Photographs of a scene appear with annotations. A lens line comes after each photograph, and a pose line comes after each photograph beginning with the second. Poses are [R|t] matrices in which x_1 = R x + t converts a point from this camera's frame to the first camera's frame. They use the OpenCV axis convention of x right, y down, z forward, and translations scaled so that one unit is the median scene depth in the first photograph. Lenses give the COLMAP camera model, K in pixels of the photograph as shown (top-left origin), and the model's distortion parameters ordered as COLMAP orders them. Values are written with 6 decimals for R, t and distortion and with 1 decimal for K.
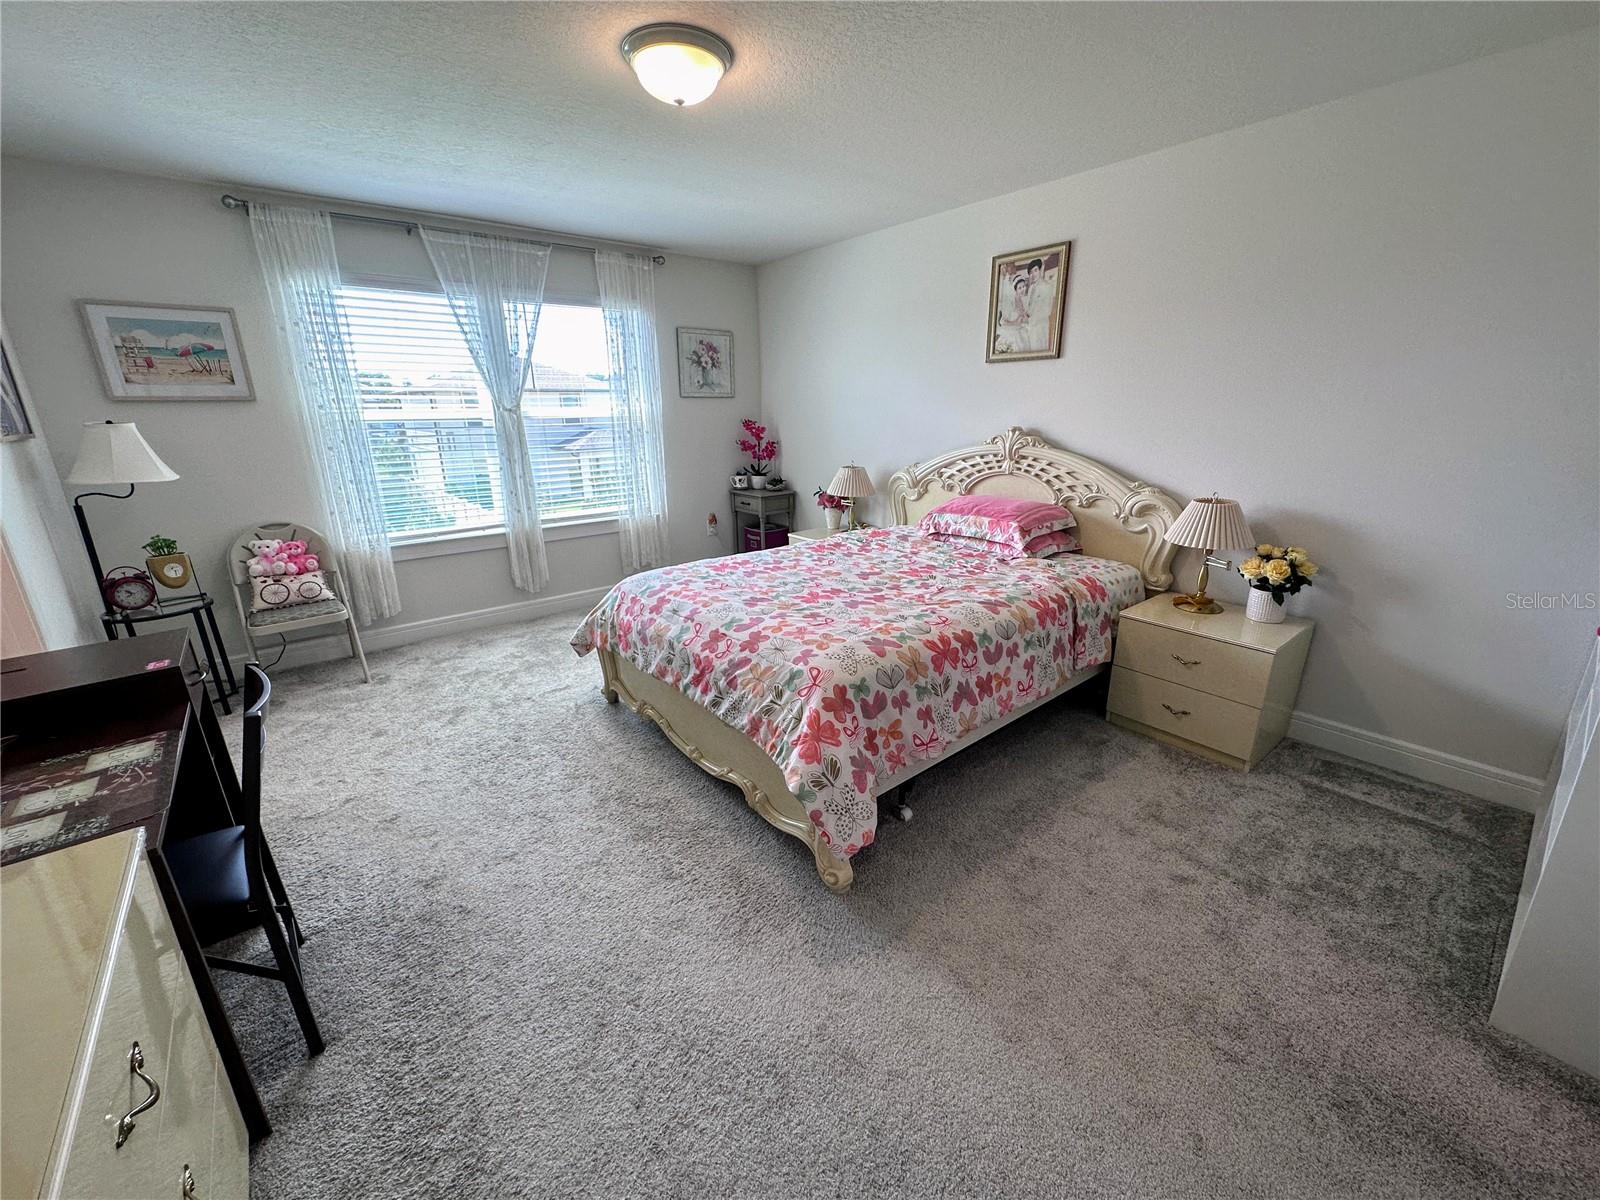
lens RADIAL K [[639.7, 0, 798.9], [0, 639.7, 602.0], [0, 0, 1]] dist [0.000336, 0.000157]
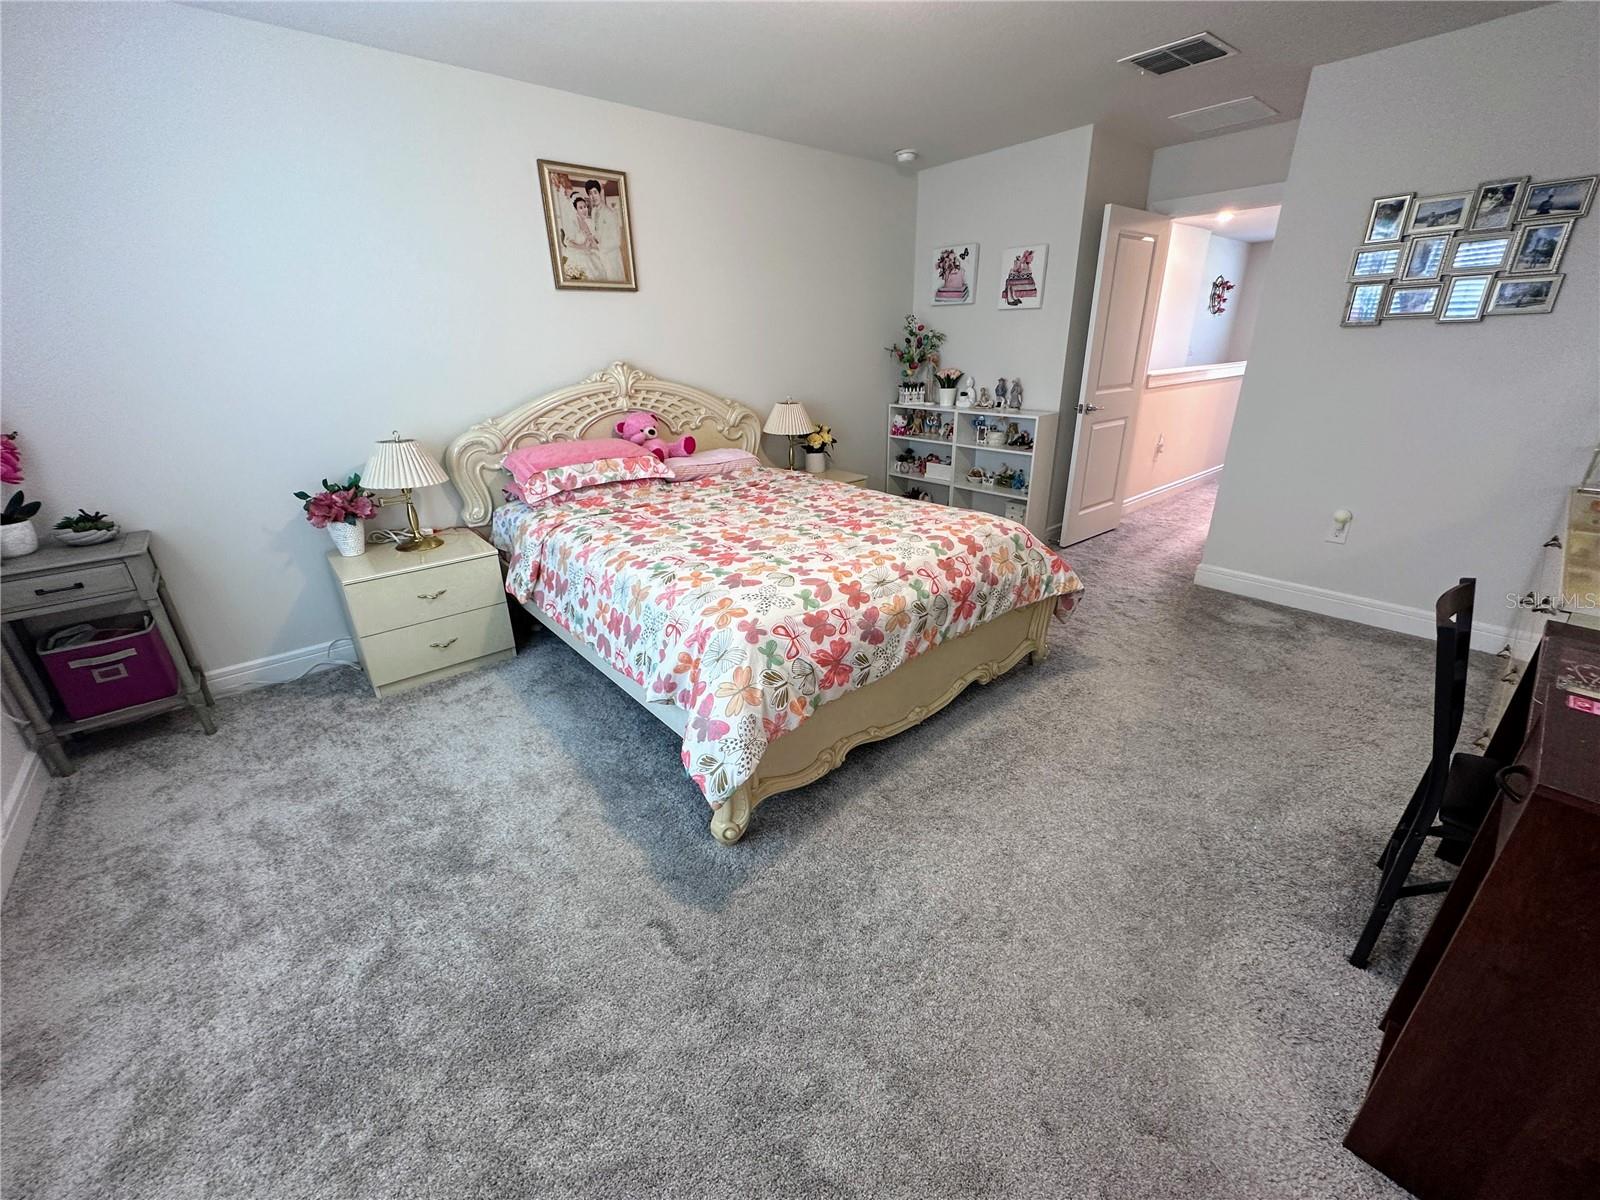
lens RADIAL K [[639.7, 0, 798.9], [0, 639.7, 602.0], [0, 0, 1]] dist [0.000336, 0.000157]
pose [[-0.021436, -0.368325, 0.929450, -0.863516], [0.315572, 0.879644, 0.355866, -0.258793], [-0.948660, 0.300936, 0.097377, 0.924952]]
